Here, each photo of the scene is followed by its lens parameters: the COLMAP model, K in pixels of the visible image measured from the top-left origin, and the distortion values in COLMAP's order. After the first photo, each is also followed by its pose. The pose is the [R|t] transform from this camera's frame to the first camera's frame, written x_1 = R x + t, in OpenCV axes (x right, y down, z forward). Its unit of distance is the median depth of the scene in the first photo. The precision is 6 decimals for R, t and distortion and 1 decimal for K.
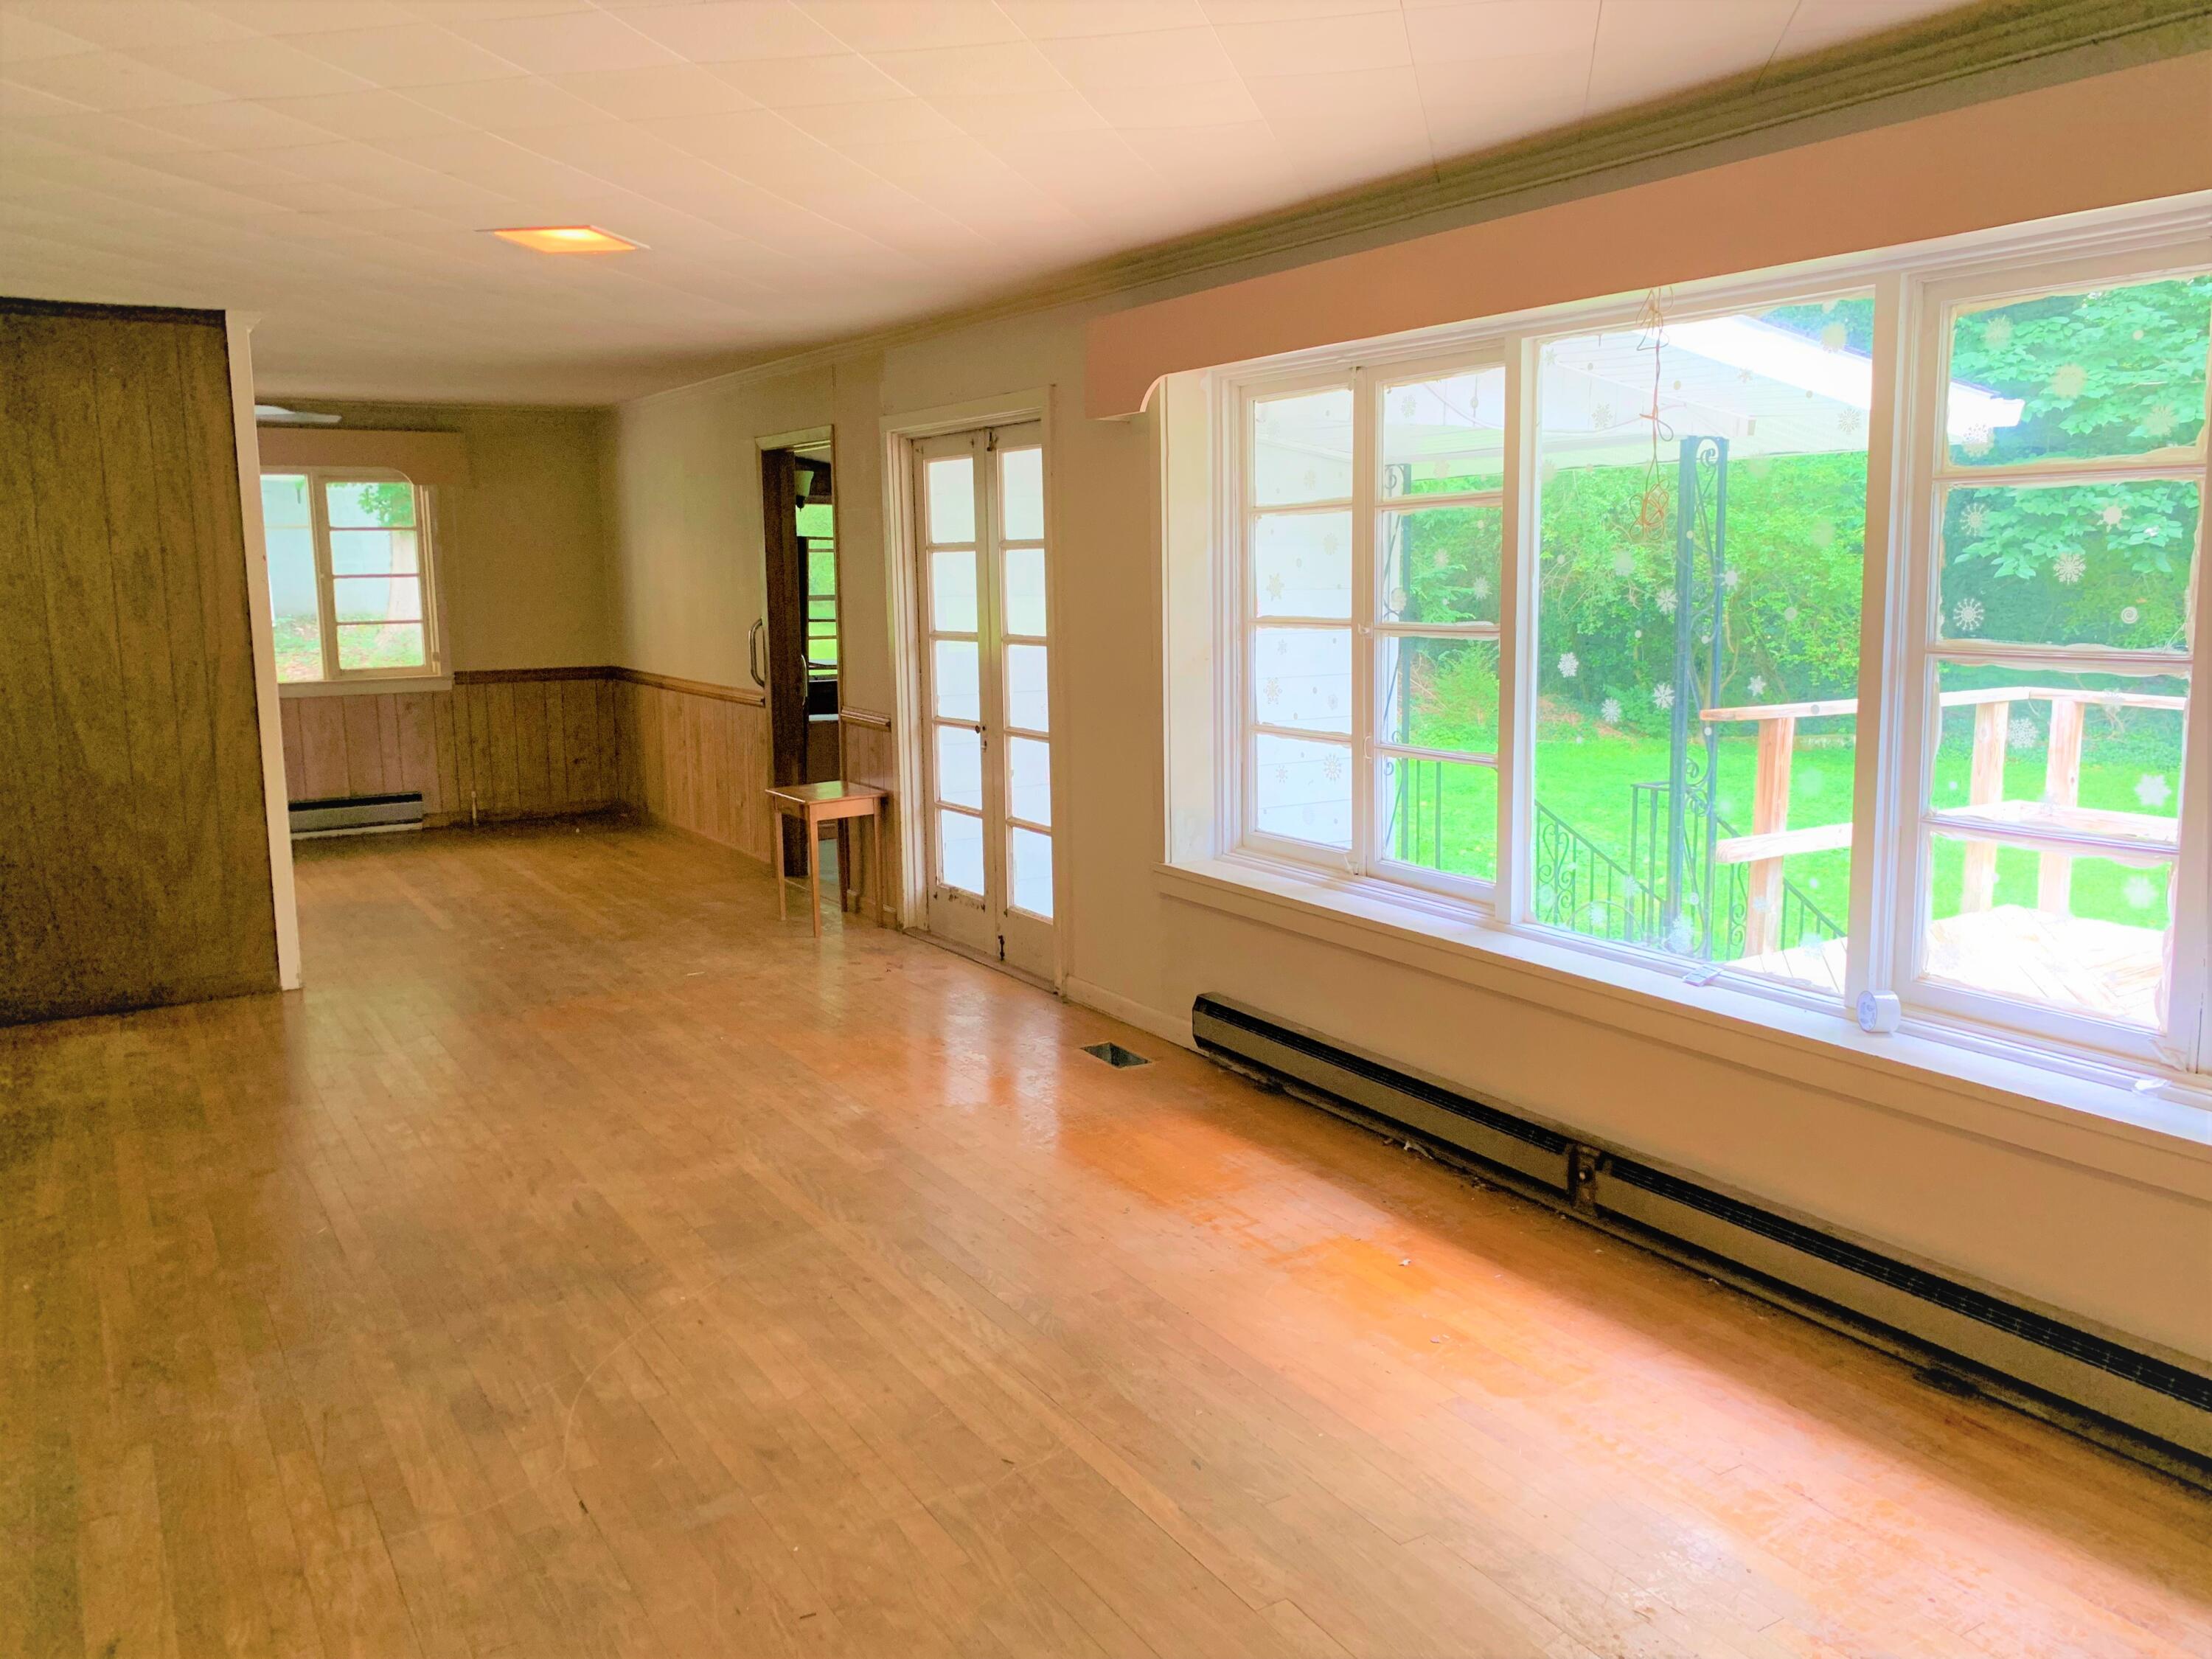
lens RADIAL K [[1696.2, 0, 1094.0], [0, 1696.2, 776.3], [0, 0, 1]] dist [0.056282, -0.036718]
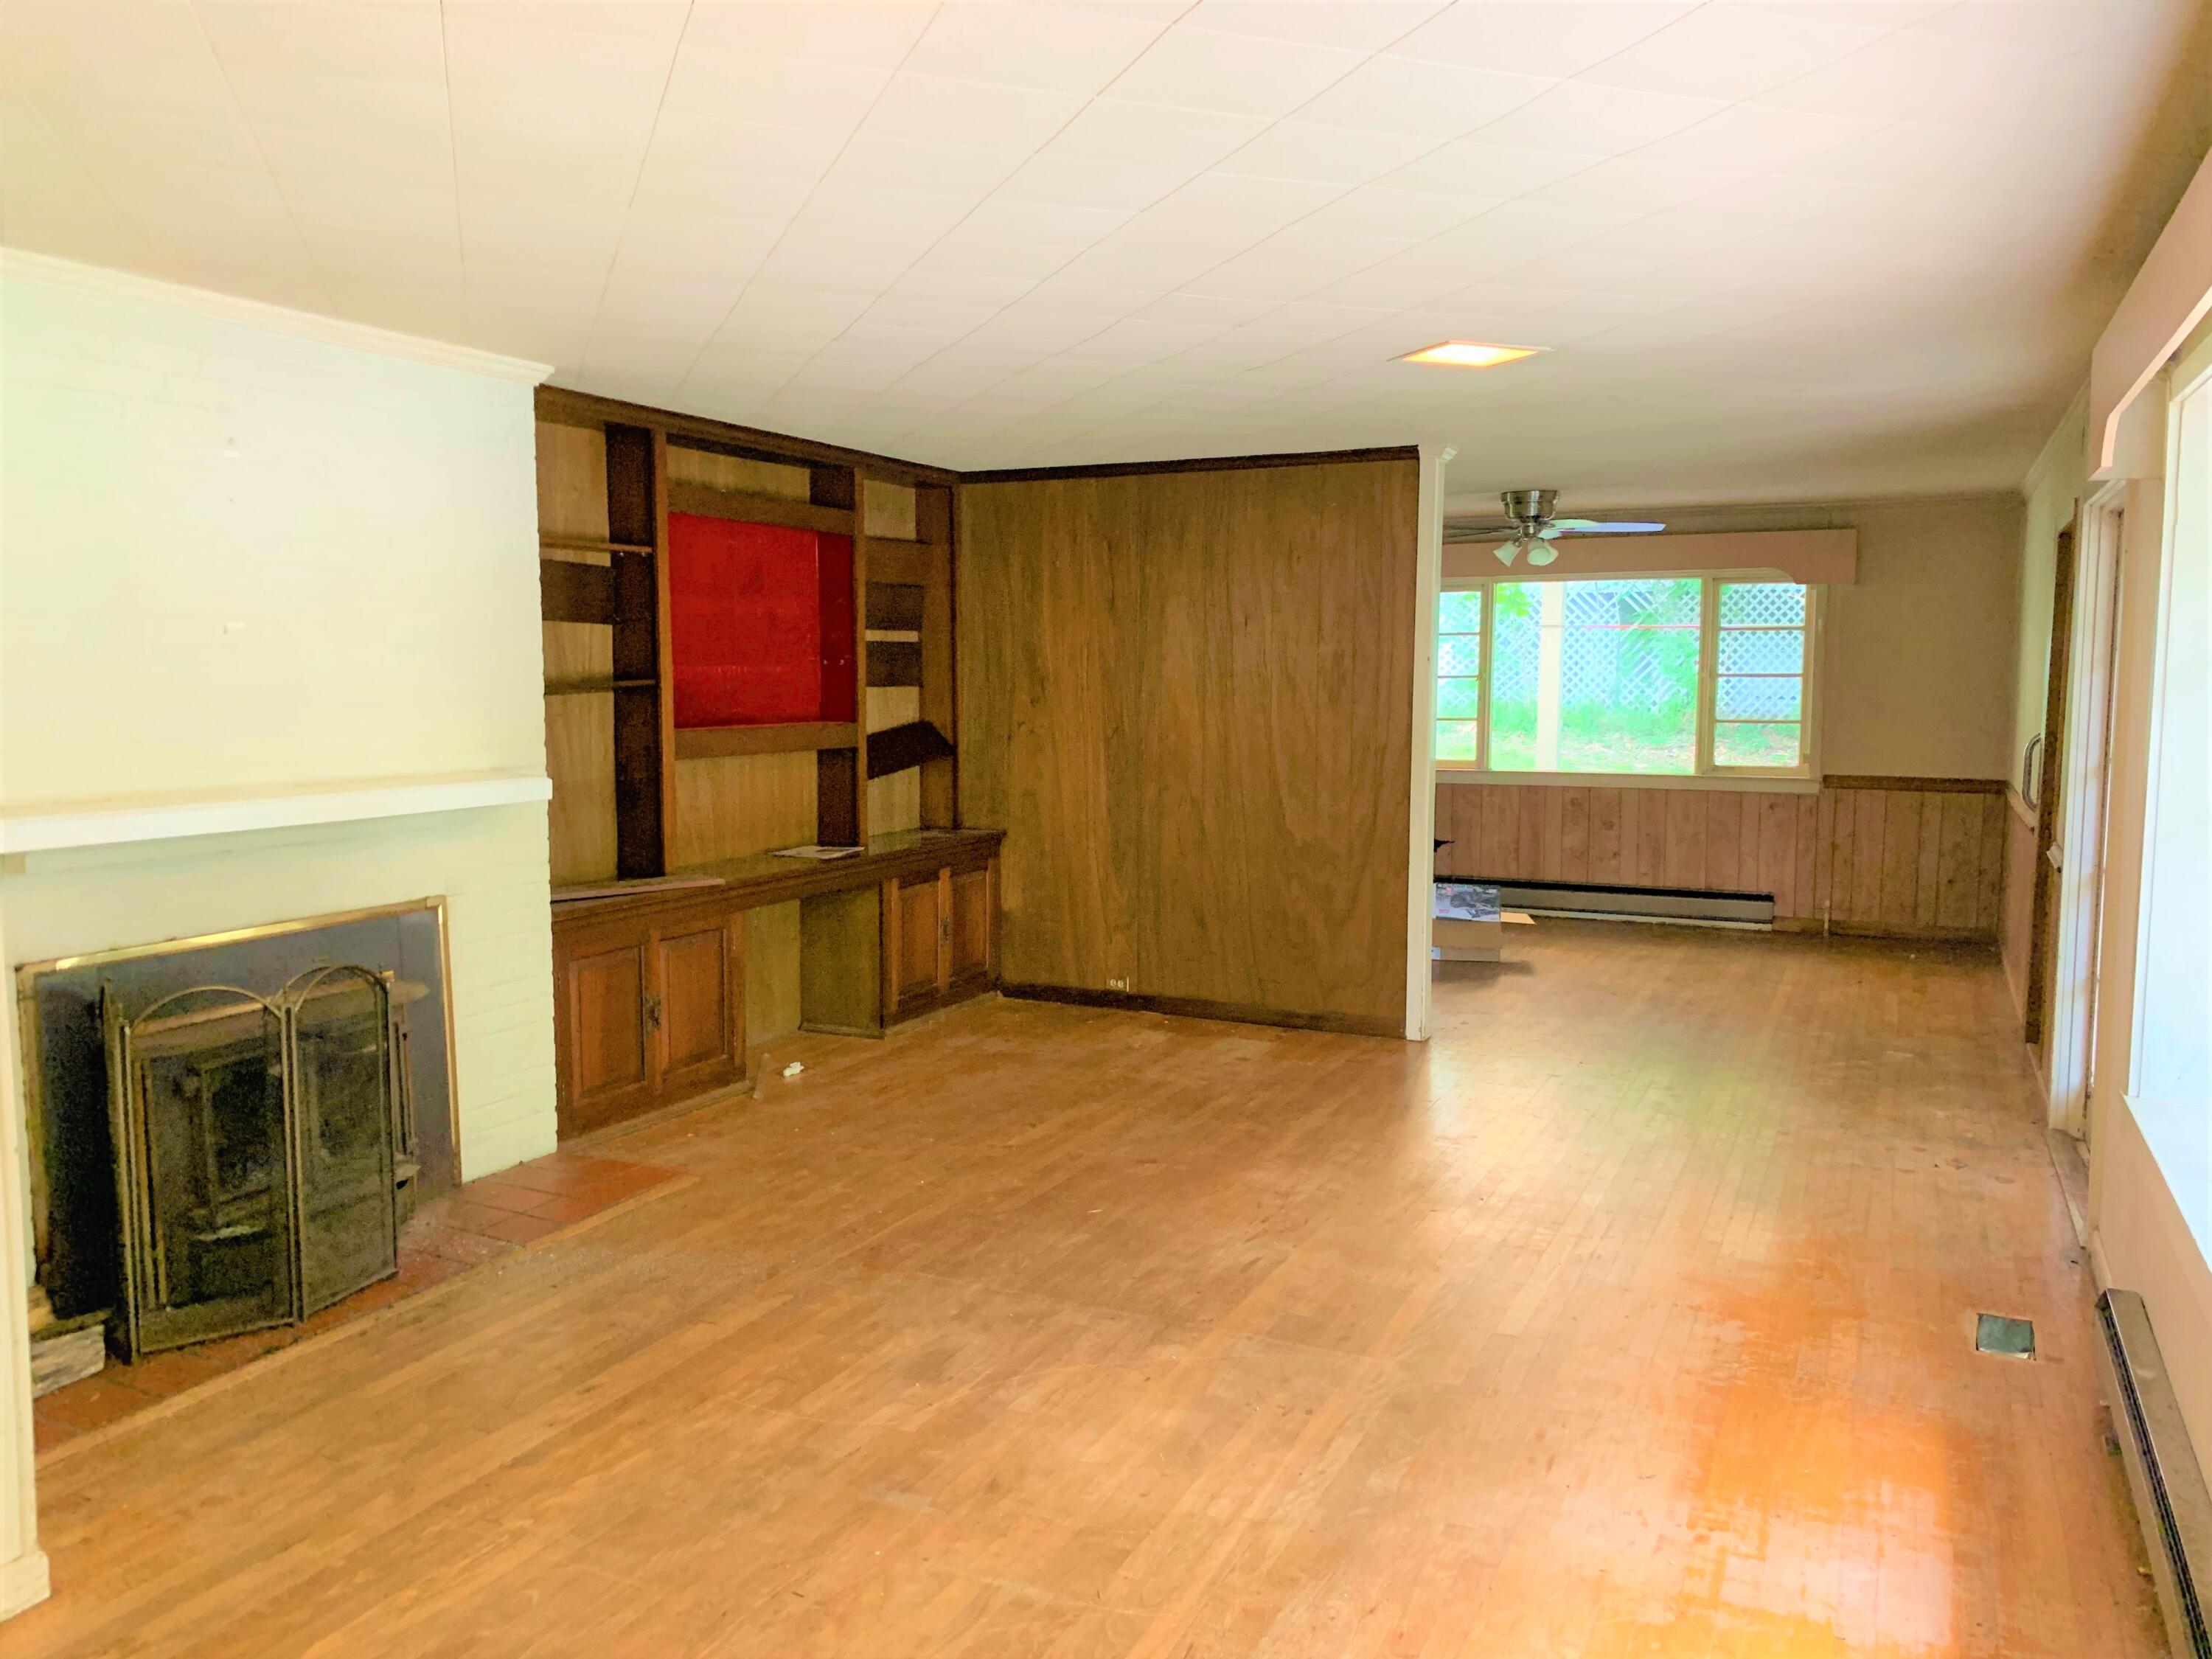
lens RADIAL K [[1696.2, 0, 1107.5], [0, 1696.2, 827.3], [0, 0, 1]] dist [0.056282, -0.036718]
pose [[0.554882, 0.096904, -0.826266, 0.459010], [-0.117042, 0.992408, 0.037789, -0.046240], [0.823655, 0.075739, 0.562011, 0.268202]]
